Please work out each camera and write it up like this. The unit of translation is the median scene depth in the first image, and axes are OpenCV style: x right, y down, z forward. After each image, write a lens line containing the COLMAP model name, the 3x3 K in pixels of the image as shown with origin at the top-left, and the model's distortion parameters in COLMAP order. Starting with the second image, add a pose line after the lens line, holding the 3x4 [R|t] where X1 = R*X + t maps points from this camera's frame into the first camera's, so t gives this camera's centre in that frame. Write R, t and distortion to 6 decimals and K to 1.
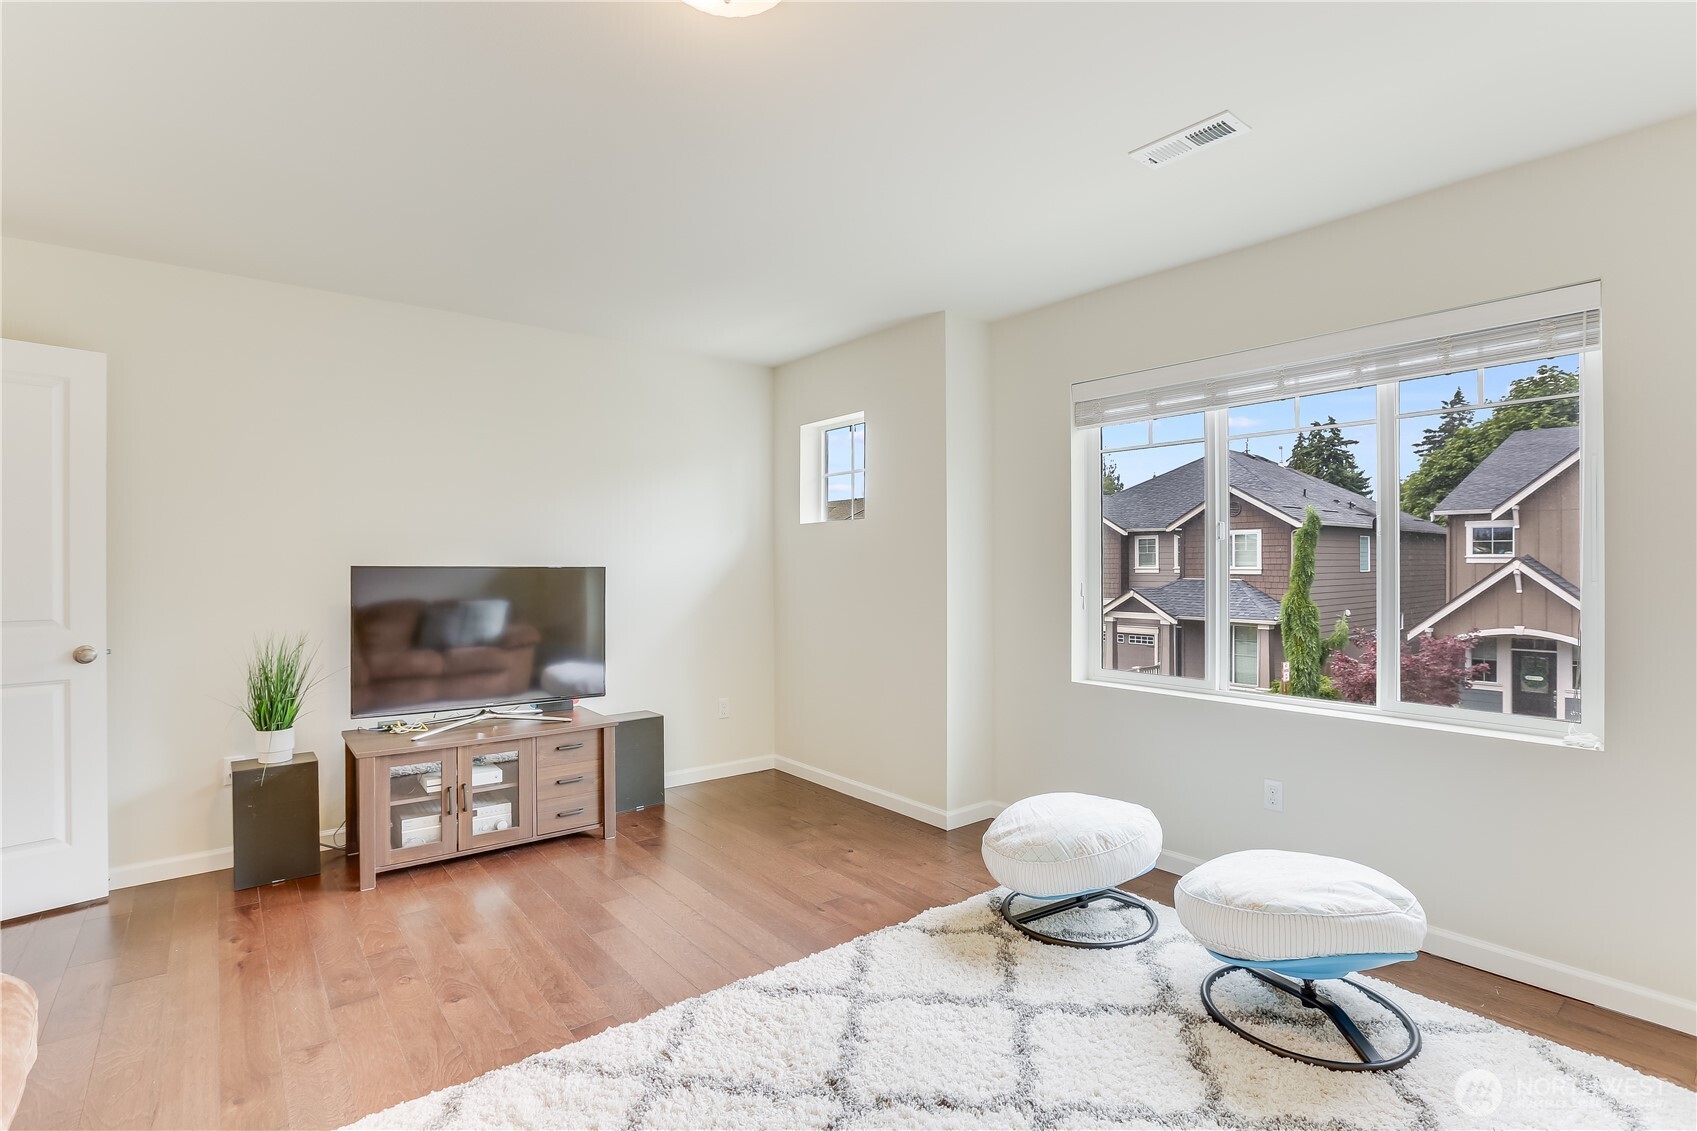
lens RADIAL K [[817.1, 0, 842.4], [0, 817.1, 561.4], [0, 0, 1]] dist [-0.032887, 0.012486]
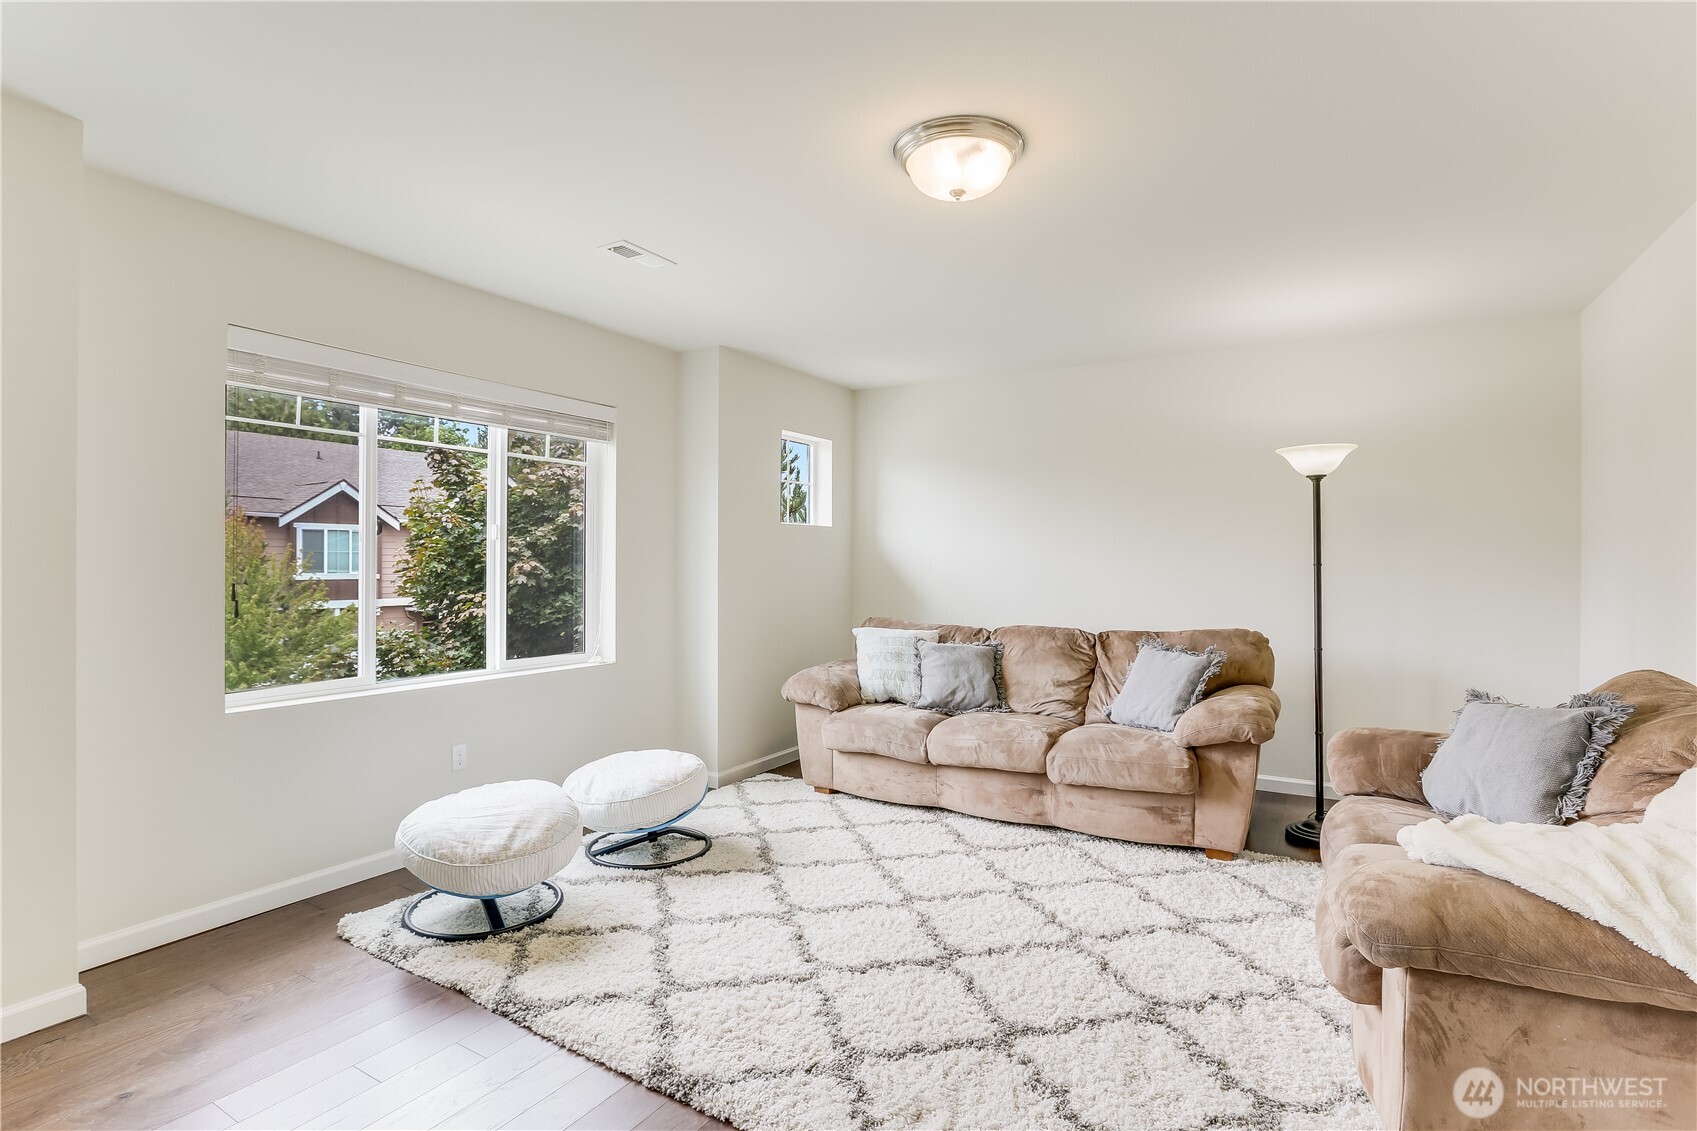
lens RADIAL K [[817.1, 0, 843.9], [0, 817.1, 559.6], [0, 0, 1]] dist [-0.032887, 0.012486]
pose [[-0.323966, -0.002763, 0.946065, -0.909003], [0.003278, 0.999986, 0.004043, -0.005132], [-0.946063, 0.004411, -0.323953, 0.999676]]
